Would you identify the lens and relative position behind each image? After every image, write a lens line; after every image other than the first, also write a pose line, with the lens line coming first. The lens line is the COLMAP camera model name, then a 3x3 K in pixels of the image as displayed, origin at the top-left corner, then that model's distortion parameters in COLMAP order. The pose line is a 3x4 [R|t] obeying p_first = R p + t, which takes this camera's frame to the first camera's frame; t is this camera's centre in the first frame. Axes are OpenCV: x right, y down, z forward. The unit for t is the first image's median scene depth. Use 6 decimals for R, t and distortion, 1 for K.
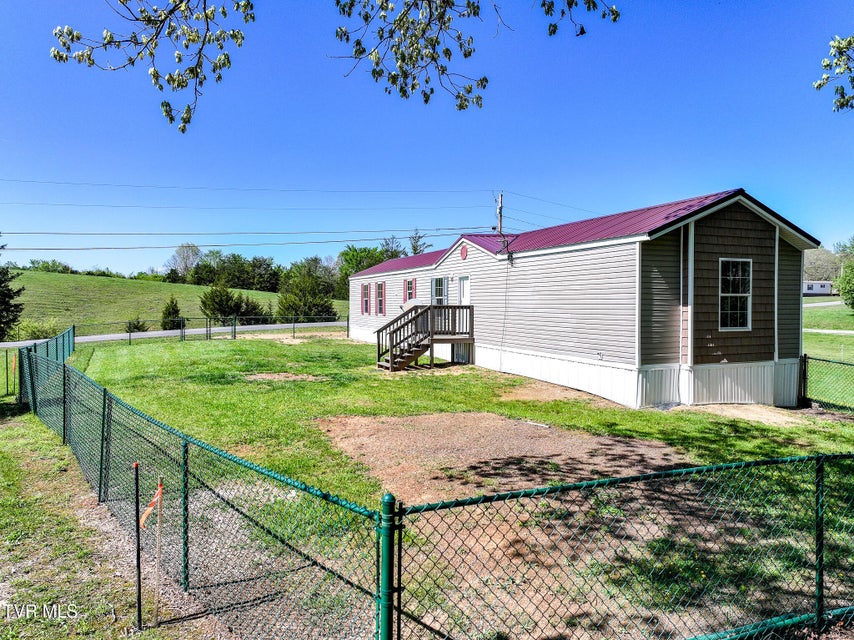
lens RADIAL K [[601.3, 0, 431.4], [0, 601.3, 317.6], [0, 0, 1]] dist [0.006048, 0.010421]
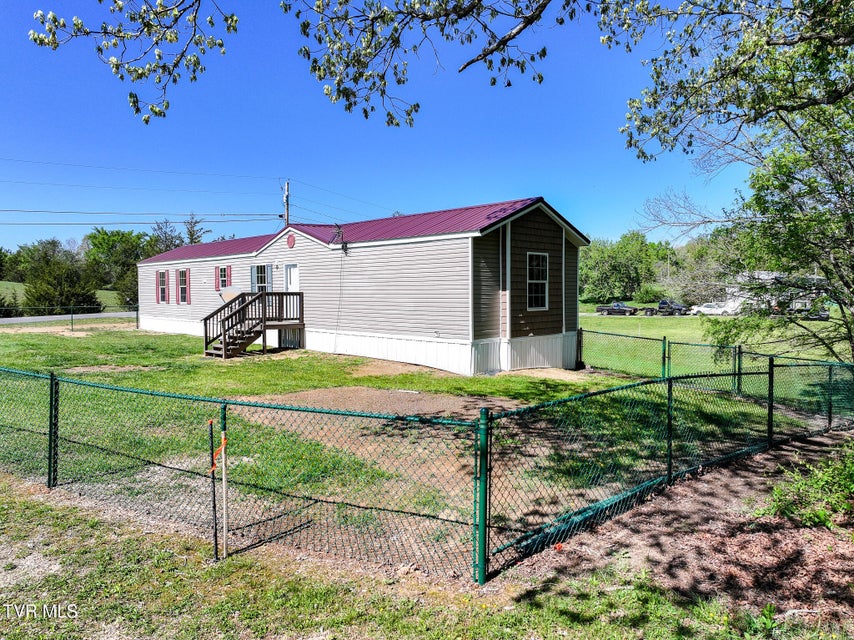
lens RADIAL K [[601.3, 0, 429.6], [0, 601.3, 318.6], [0, 0, 1]] dist [0.006048, 0.010421]
pose [[0.928066, -0.021774, 0.371779, -0.151434], [0.014336, 0.999638, 0.022760, 0.006619], [-0.372140, -0.015793, 0.928042, -0.069787]]
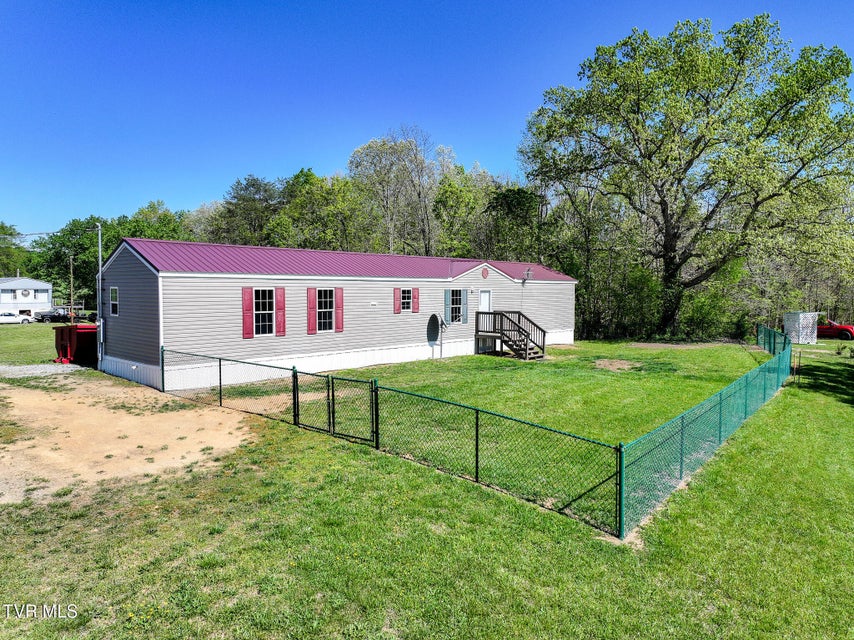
lens RADIAL K [[601.3, 0, 424.0], [0, 601.3, 321.2], [0, 0, 1]] dist [0.006048, 0.010421]
pose [[-0.417793, -0.009798, 0.908489, -1.554389], [0.052746, 0.997994, 0.035020, -0.072243], [-0.907010, 0.062550, -0.416438, 2.312969]]
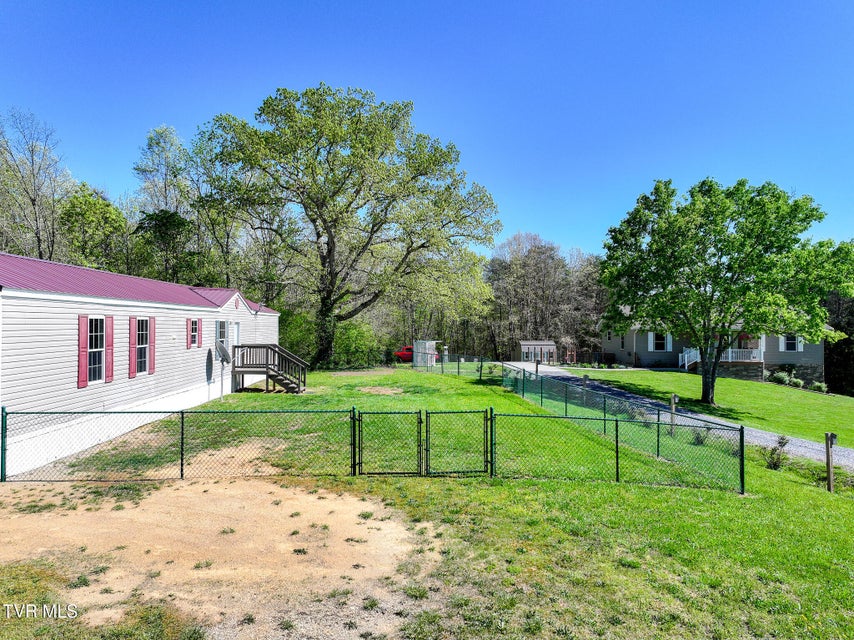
lens RADIAL K [[601.3, 0, 433.3], [0, 601.3, 313.9], [0, 0, 1]] dist [0.006048, 0.010421]
pose [[-0.941163, 0.042505, 0.335269, -1.037032], [0.048089, 0.998808, 0.008365, -0.103289], [-0.334514, 0.023996, -0.942085, 2.789278]]
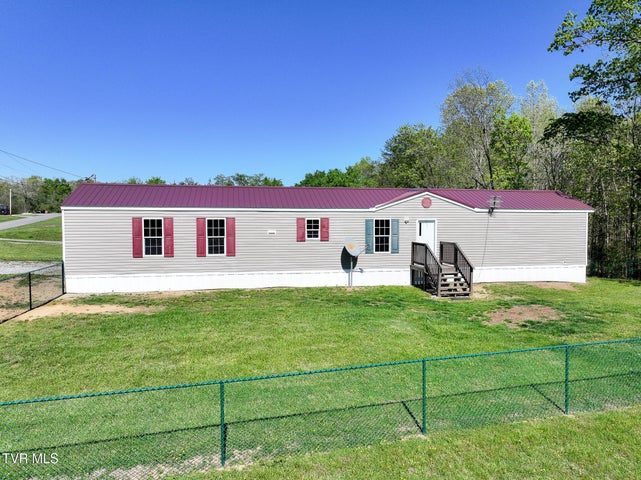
lens RADIAL K [[432.4, 0, 321.6], [0, 432.4, 242.1], [0, 0, 1]] dist [0.002873, -0.000546]
pose [[0.207593, -0.016866, 0.978070, -1.282227], [0.030689, 0.999471, 0.010721, -0.050241], [-0.977734, 0.027790, 0.208000, 1.392218]]
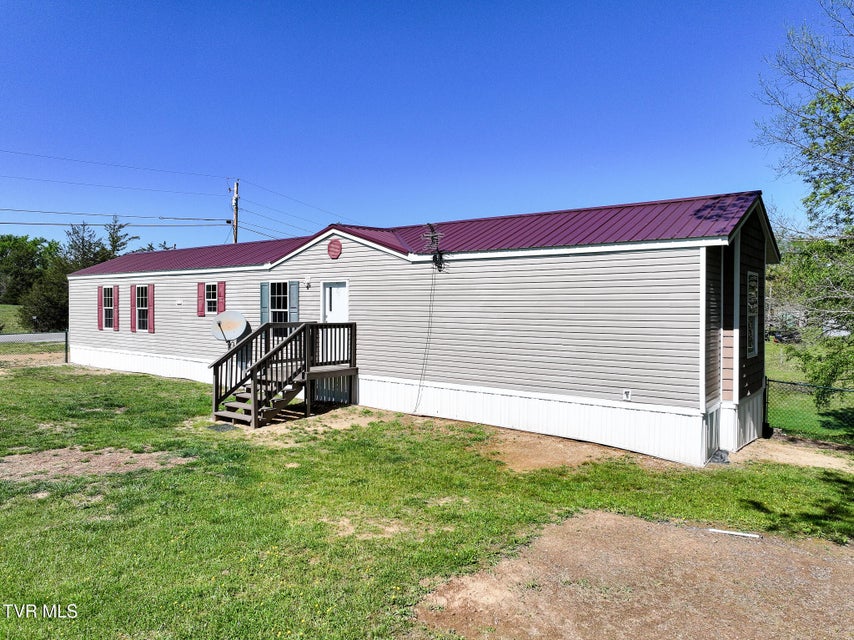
lens RADIAL K [[601.3, 0, 425.1], [0, 601.3, 317.5], [0, 0, 1]] dist [0.006048, 0.010421]
pose [[0.869522, -0.008284, 0.493825, -0.281973], [0.009763, 0.999952, -0.000414, -0.033462], [-0.493798, 0.005181, 0.869561, 0.429524]]
